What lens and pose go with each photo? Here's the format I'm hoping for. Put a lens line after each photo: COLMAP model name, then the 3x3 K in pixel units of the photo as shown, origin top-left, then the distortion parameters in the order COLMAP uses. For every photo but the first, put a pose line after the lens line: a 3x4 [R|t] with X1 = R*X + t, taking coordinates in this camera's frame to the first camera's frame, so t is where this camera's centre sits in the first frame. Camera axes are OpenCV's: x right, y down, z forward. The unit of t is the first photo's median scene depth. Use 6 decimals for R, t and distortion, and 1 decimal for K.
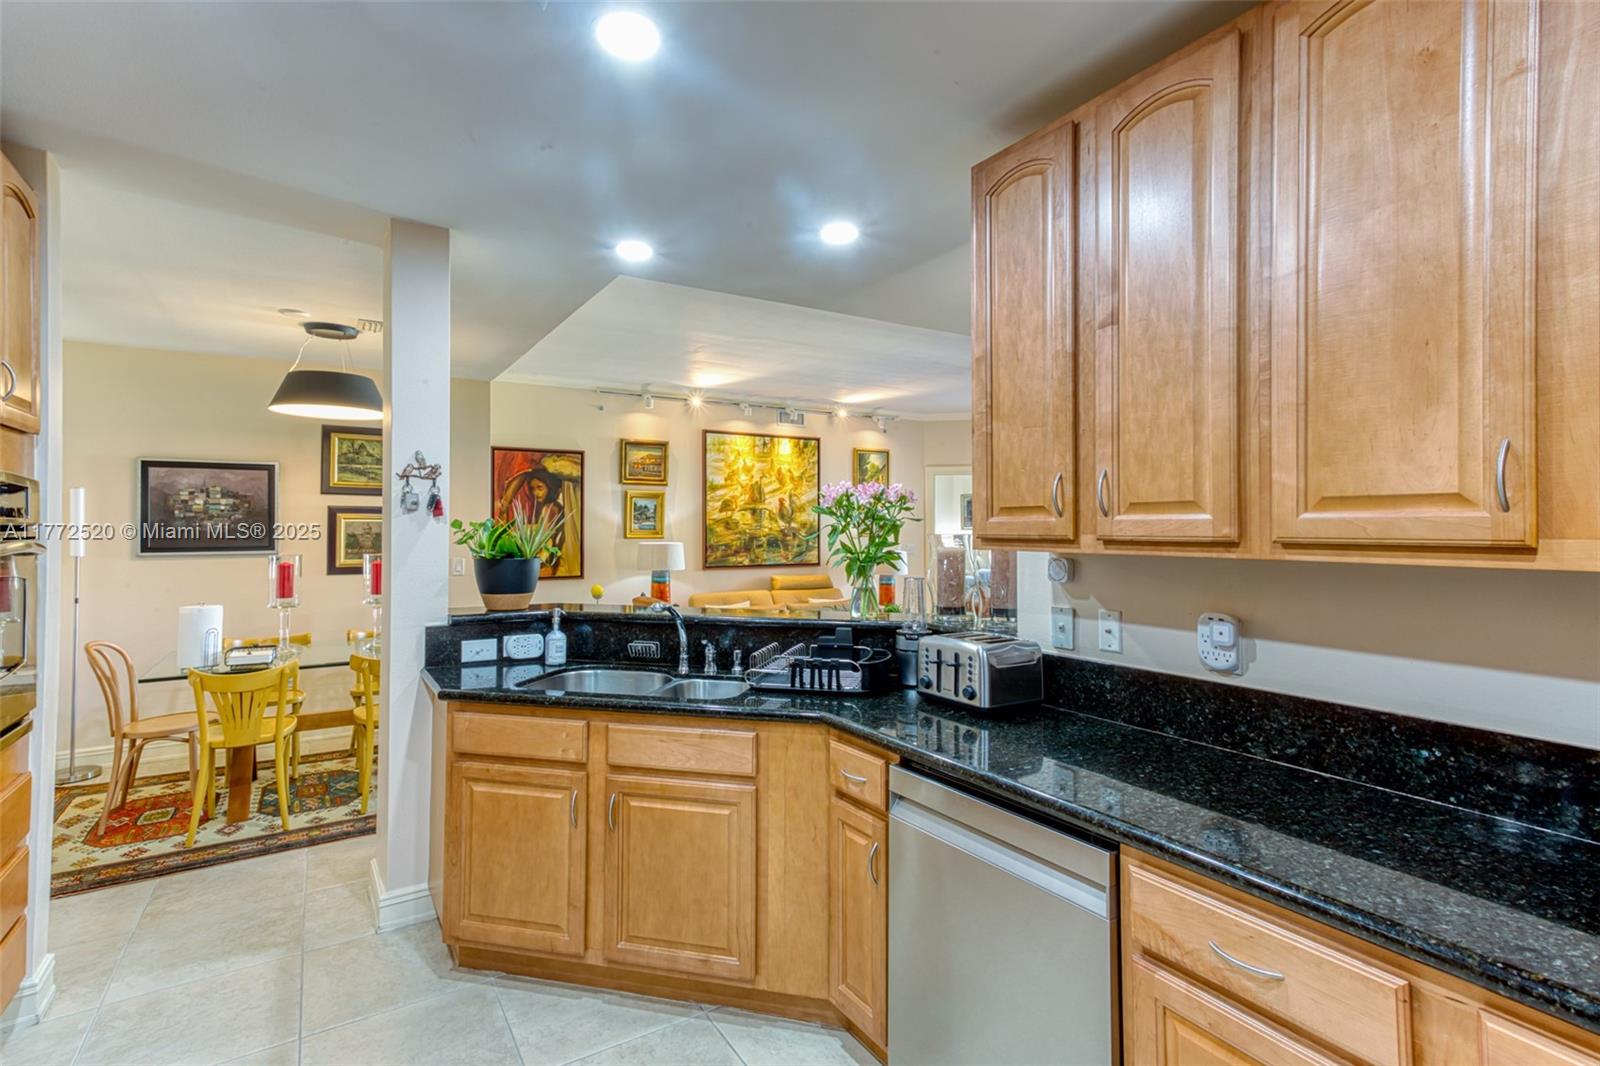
lens RADIAL K [[781.2, 0, 794.4], [0, 781.2, 510.5], [0, 0, 1]] dist [0.013098, 0.006514]
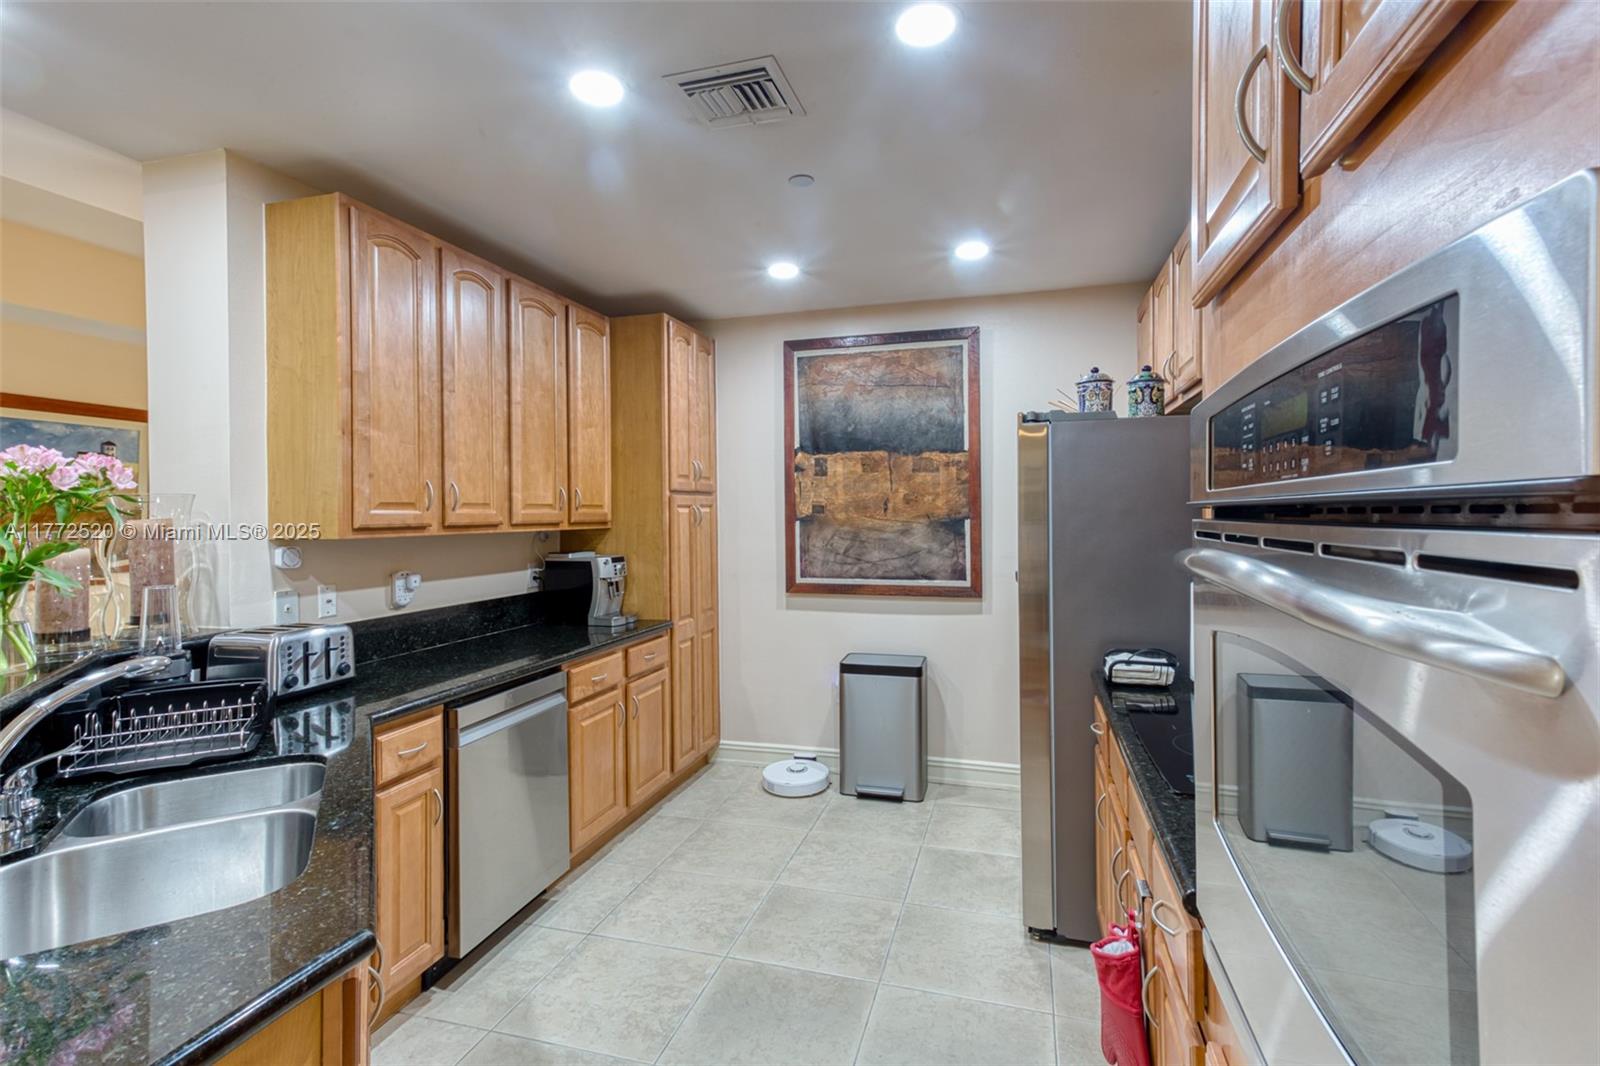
lens RADIAL K [[781.2, 0, 791.0], [0, 781.2, 509.7], [0, 0, 1]] dist [0.013098, 0.006514]
pose [[-0.664233, 0.009852, 0.747461, -0.449544], [-0.007209, 0.999782, -0.019584, 0.011474], [-0.747491, -0.018397, -0.664017, 0.556696]]
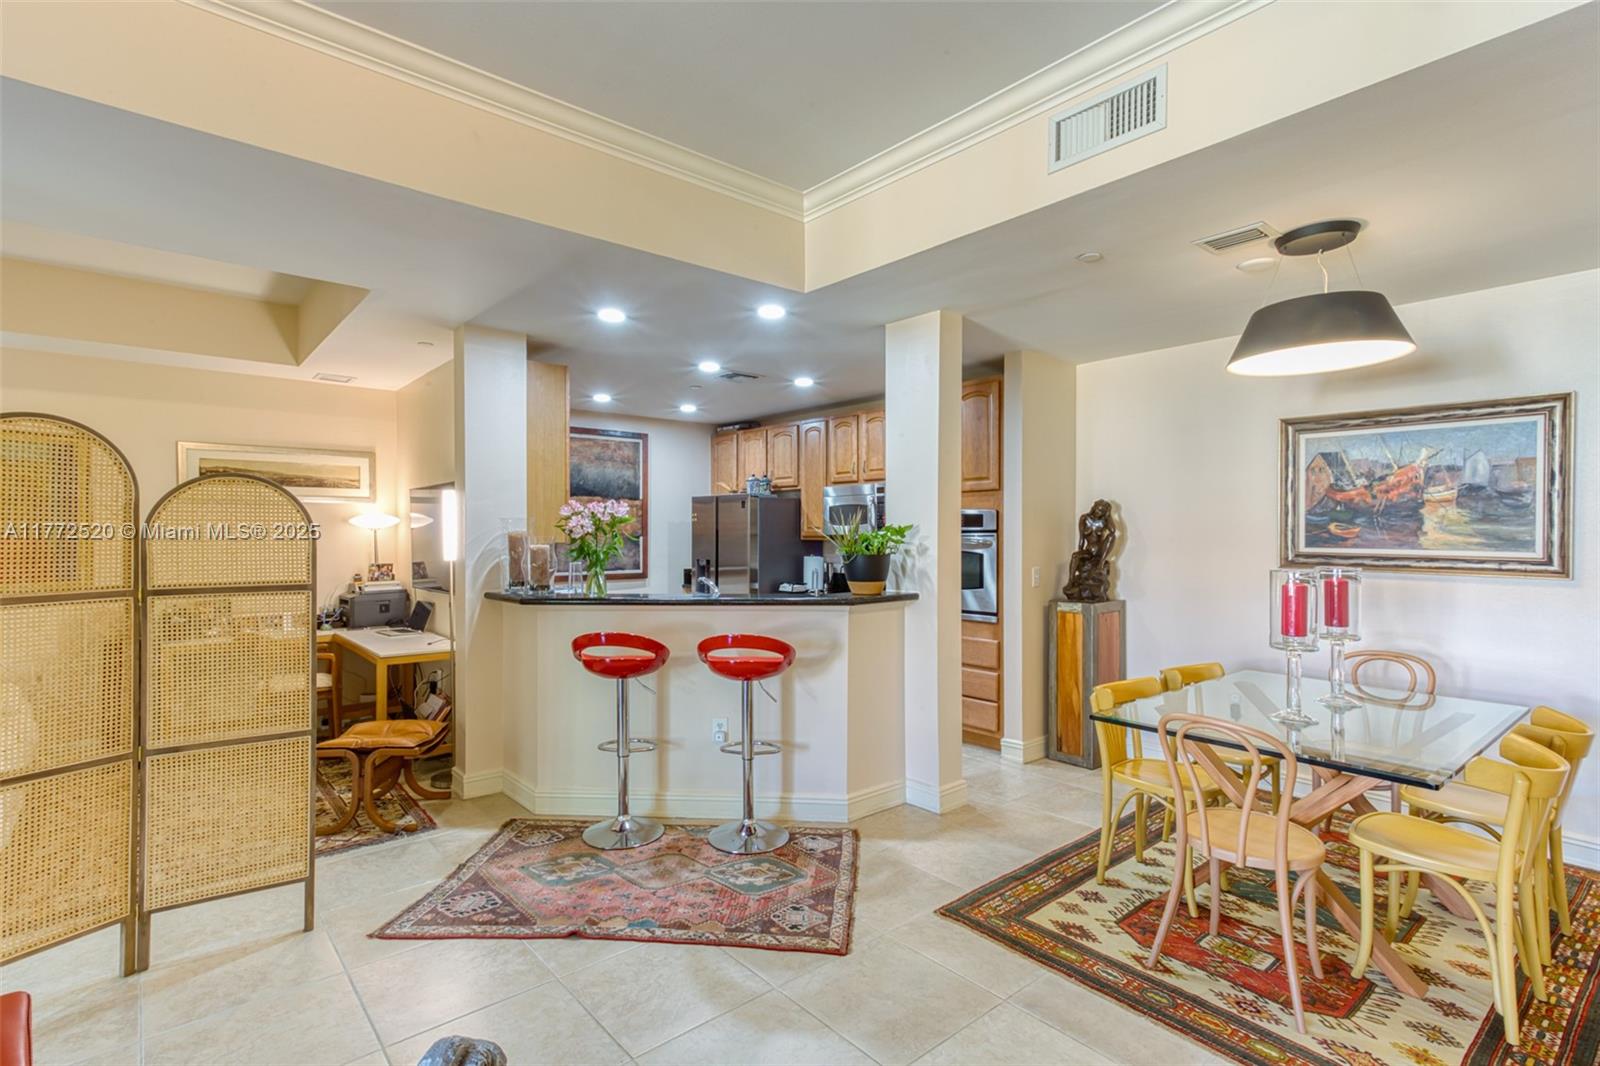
lens RADIAL K [[781.2, 0, 798.8], [0, 781.2, 531.9], [0, 0, 1]] dist [0.013098, 0.006514]
pose [[-0.988774, 0.001889, -0.149404, -0.041576], [0.005412, 0.999717, -0.023177, 0.031948], [0.149318, -0.023725, -0.988505, 1.410426]]
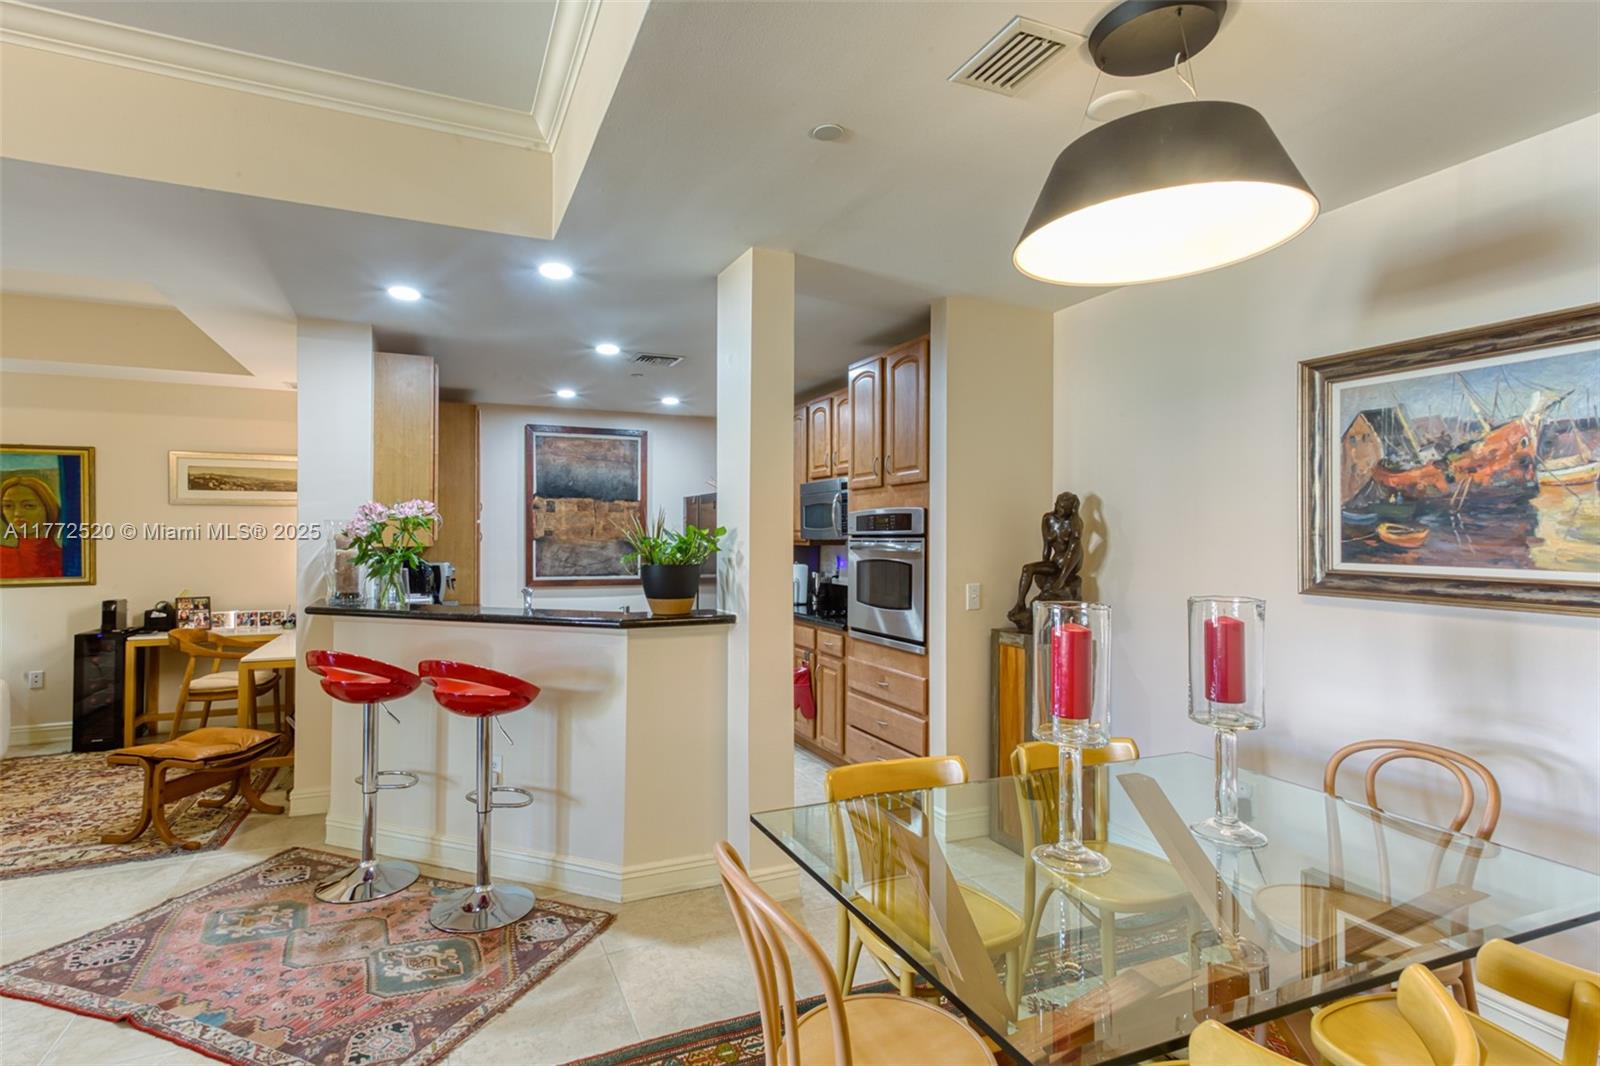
lens RADIAL K [[781.2, 0, 754.7], [0, 781.2, 533.4], [0, 0, 1]] dist [0.013098, 0.006514]
pose [[-0.987418, 0.000204, 0.158132, -0.396997], [-0.003852, 0.999671, -0.025343, 0.027425], [-0.158085, -0.025634, -0.987093, 1.246715]]
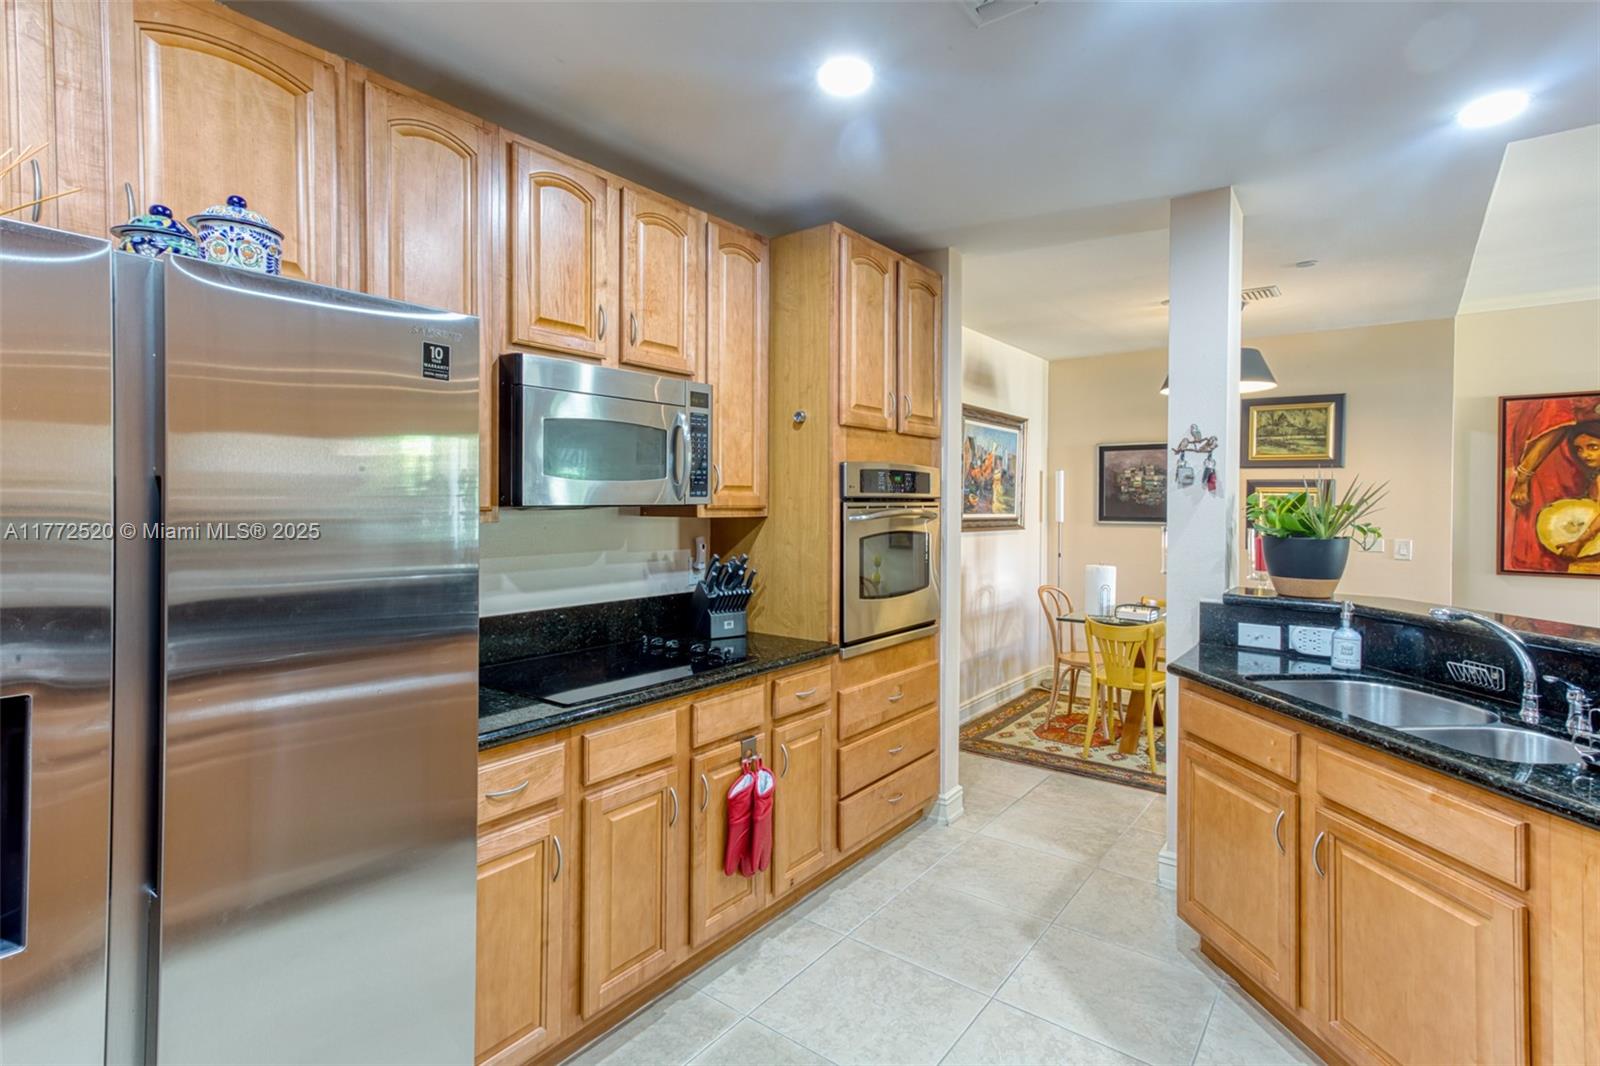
lens RADIAL K [[781.2, 0, 765.6], [0, 781.2, 498.9], [0, 0, 1]] dist [0.013098, 0.006514]
pose [[0.339550, 0.001891, -0.940586, 0.153762], [0.015845, 0.999845, 0.007730, 0.001194], [0.940455, -0.017528, 0.339467, 0.084626]]
